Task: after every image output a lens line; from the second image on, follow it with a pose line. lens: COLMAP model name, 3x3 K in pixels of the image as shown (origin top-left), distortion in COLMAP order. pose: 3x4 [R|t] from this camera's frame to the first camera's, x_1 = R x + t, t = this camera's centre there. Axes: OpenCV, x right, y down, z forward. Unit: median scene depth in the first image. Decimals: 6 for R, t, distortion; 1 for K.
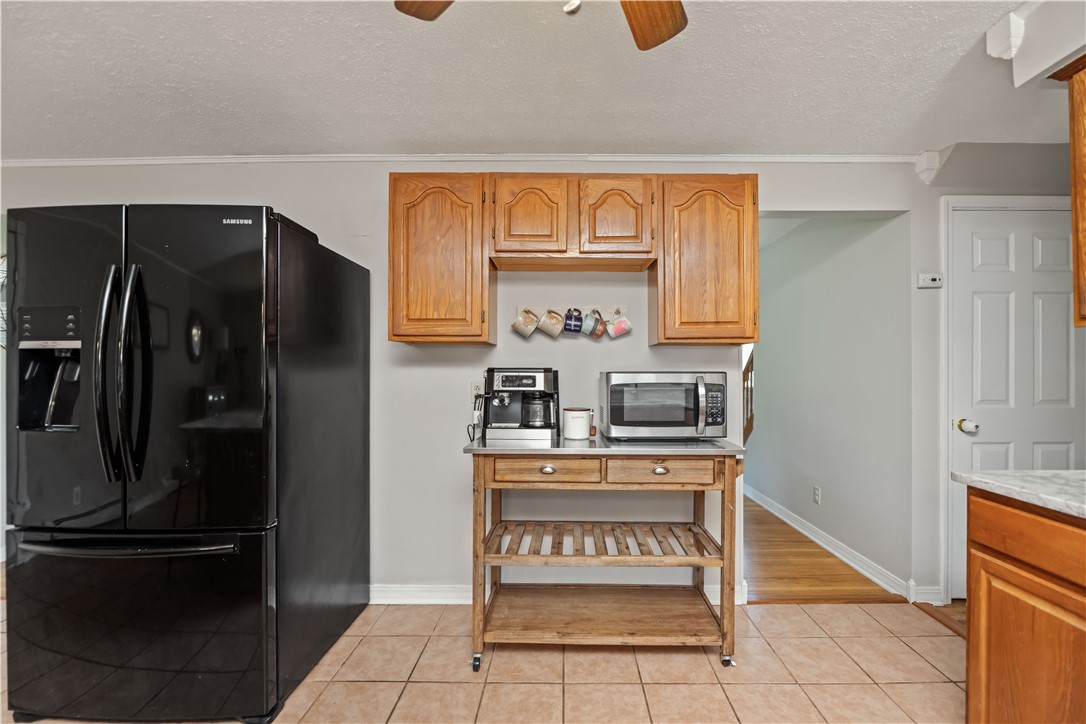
lens RADIAL K [[444.8, 0, 553.1], [0, 444.8, 374.1], [0, 0, 1]] dist [-0.008428, -0.000460]
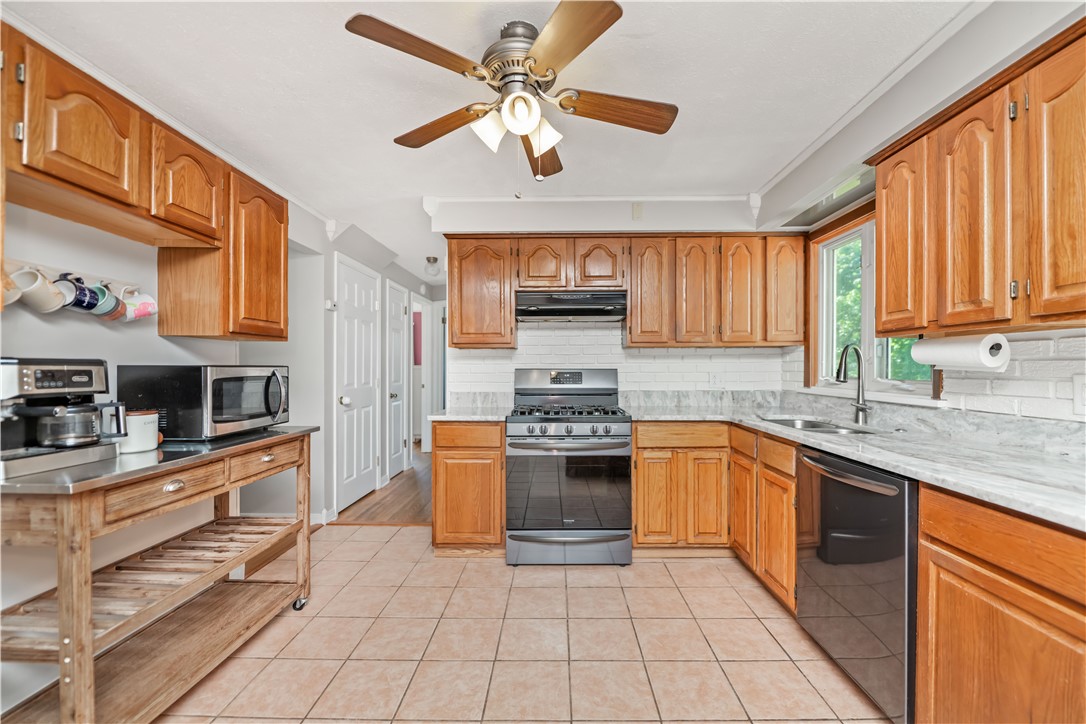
lens RADIAL K [[444.8, 0, 540.0], [0, 444.8, 366.8], [0, 0, 1]] dist [-0.008428, -0.000460]
pose [[0.020557, 0.000920, 0.999788, -0.708574], [0.002324, 0.999997, -0.000968, 0.000710], [-0.999786, 0.002343, 0.020554, 0.288659]]
